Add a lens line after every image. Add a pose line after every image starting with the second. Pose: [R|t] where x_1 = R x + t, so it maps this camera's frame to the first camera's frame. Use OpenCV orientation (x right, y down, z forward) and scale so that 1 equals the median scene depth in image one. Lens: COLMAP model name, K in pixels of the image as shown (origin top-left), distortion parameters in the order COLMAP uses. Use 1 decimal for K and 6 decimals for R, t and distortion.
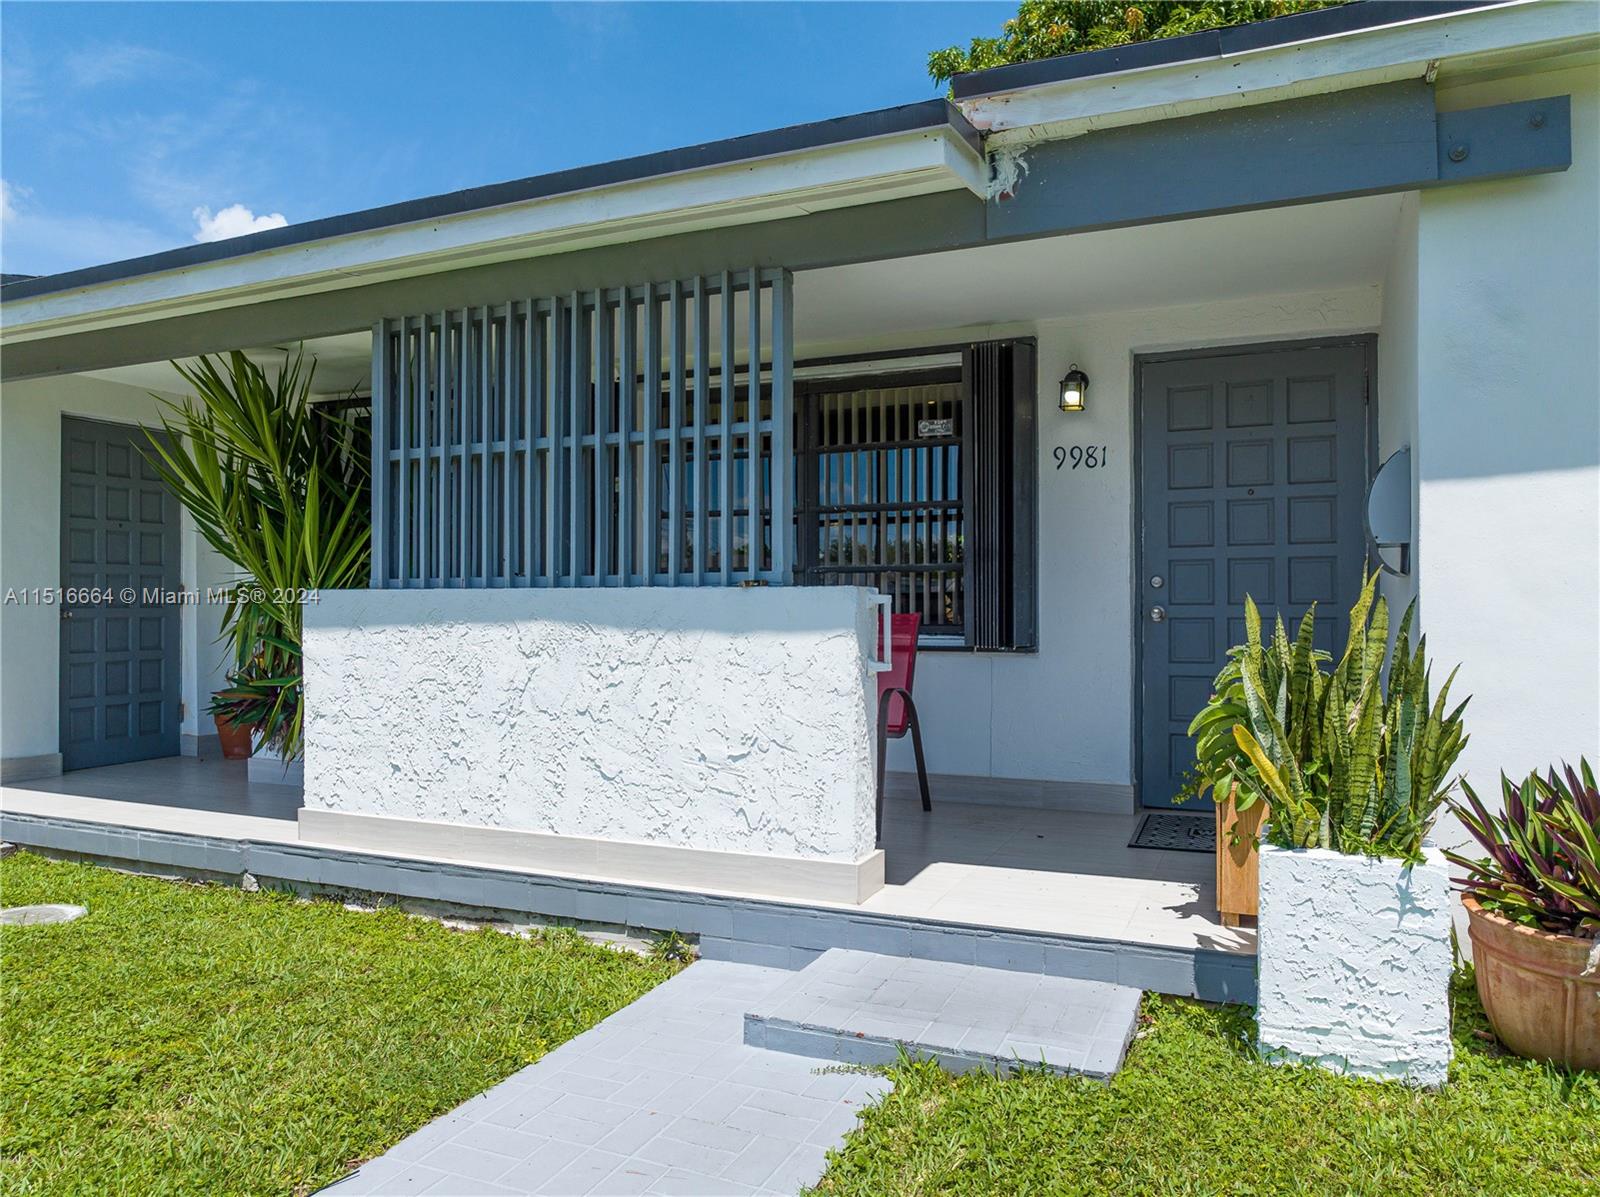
lens RADIAL K [[1114.9, 0, 800.0], [0, 1114.9, 598.5], [0, 0, 1]] dist [-0.028316, 0.004448]
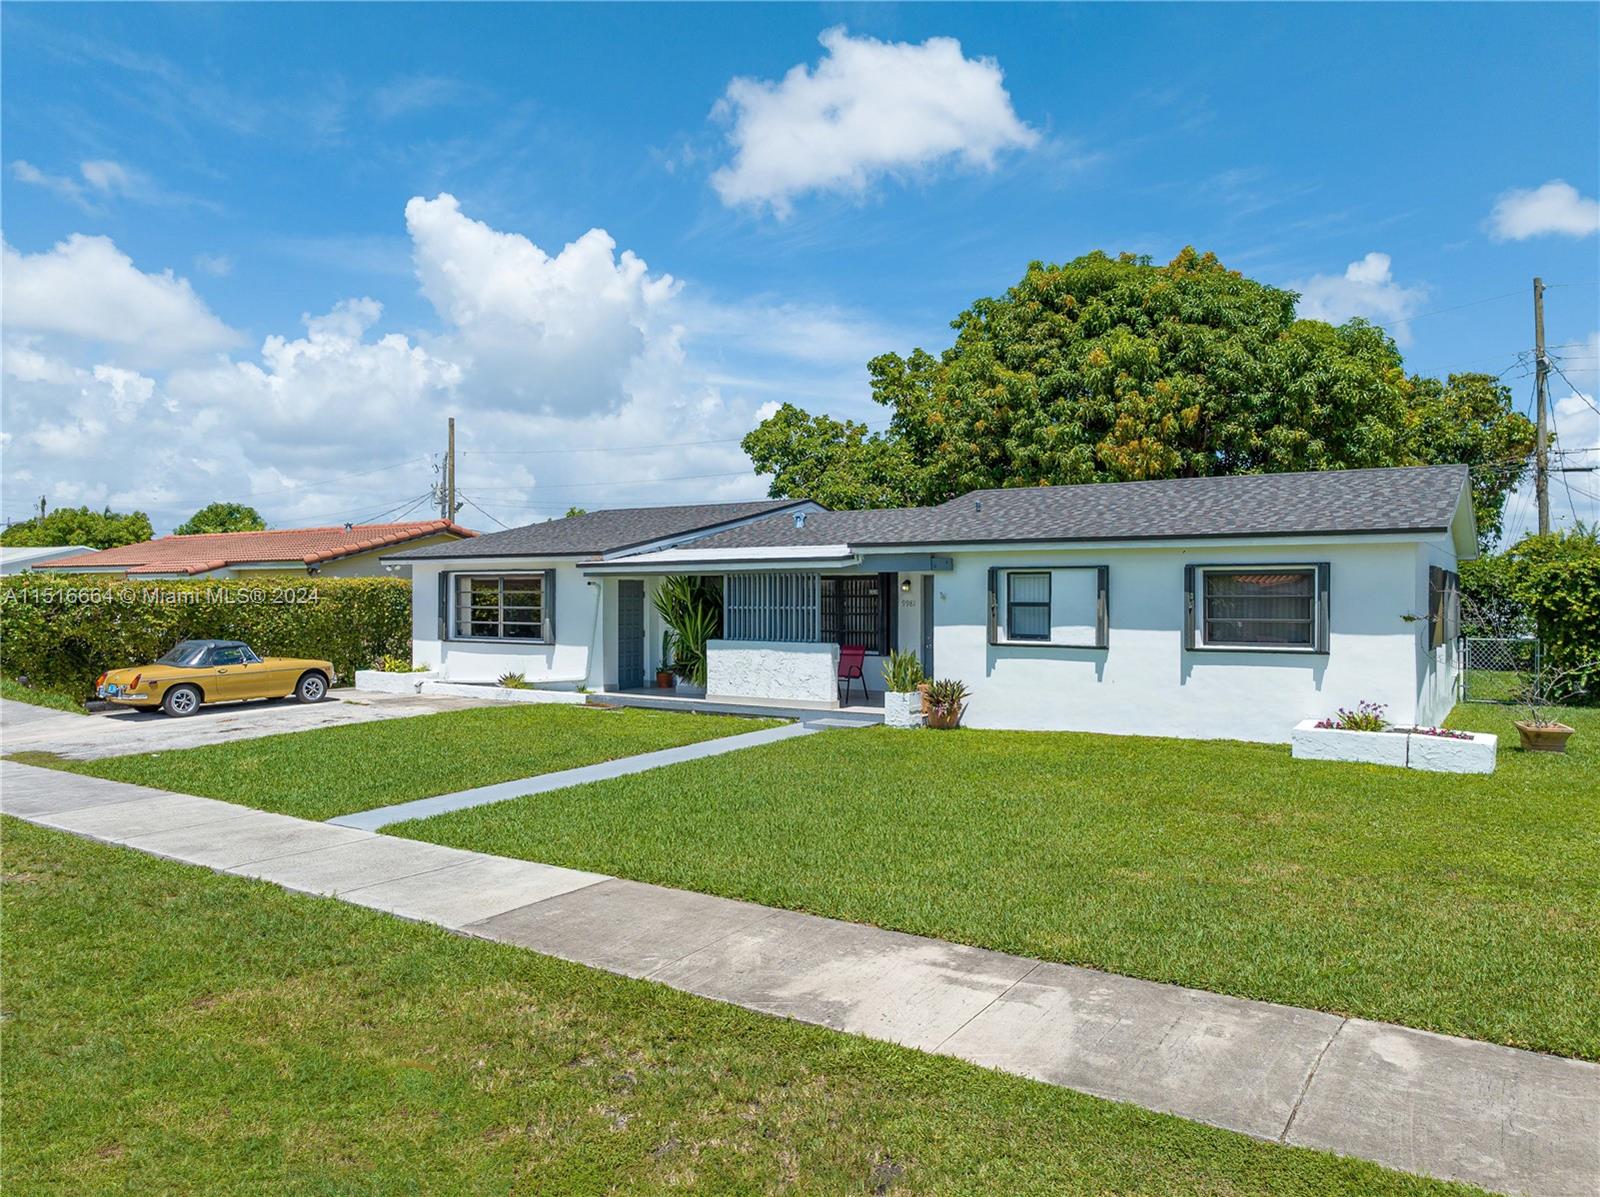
lens RADIAL K [[1114.9, 0, 800.0], [0, 1114.9, 598.5], [0, 0, 1]] dist [-0.028316, 0.004448]
pose [[0.985908, 0.003345, -0.167253, 0.616911], [-0.001722, 0.999950, 0.009849, -0.216710], [0.167278, -0.009422, 0.985865, -3.211591]]
